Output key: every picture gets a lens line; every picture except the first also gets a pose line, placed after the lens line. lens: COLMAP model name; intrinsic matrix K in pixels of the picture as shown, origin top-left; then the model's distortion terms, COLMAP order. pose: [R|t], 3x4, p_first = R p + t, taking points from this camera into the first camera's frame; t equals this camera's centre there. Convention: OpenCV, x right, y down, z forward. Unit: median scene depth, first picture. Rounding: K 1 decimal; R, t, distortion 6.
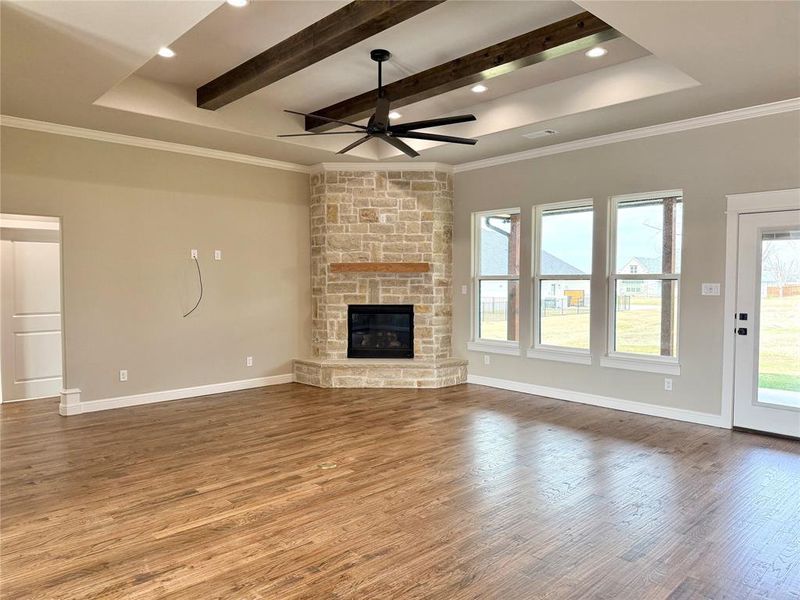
lens RADIAL K [[559.3, 0, 396.3], [0, 559.3, 303.7], [0, 0, 1]] dist [0.029303, -0.009993]
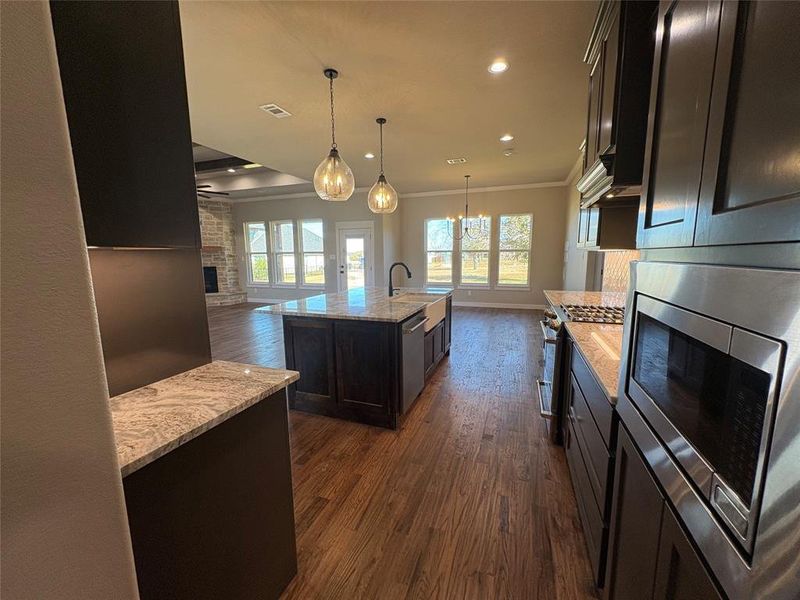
lens RADIAL K [[317.7, 0, 400.6], [0, 317.7, 301.3], [0, 0, 1]] dist [-0.000355, 0.000403]
pose [[0.901103, -0.072910, 0.427432, 0.135162], [0.027545, 0.993396, 0.111380, 0.017560], [-0.432730, -0.088591, 0.897160, -0.371645]]
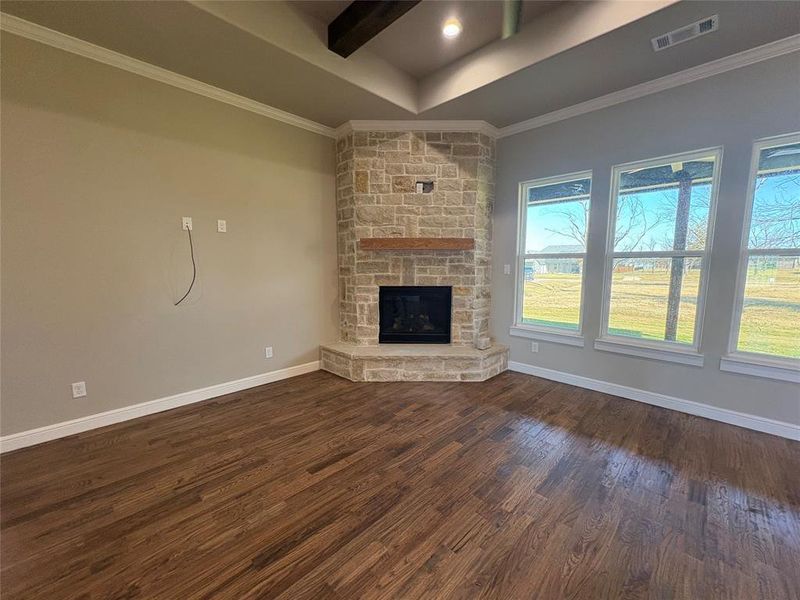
lens RADIAL K [[317.7, 0, 394.2], [0, 317.7, 302.4], [0, 0, 1]] dist [-0.000355, 0.000403]
pose [[0.999749, -0.001595, 0.022365, -0.074944], [-0.000163, 0.996923, 0.078387, -0.012239], [-0.022421, -0.078371, 0.996672, 0.489458]]
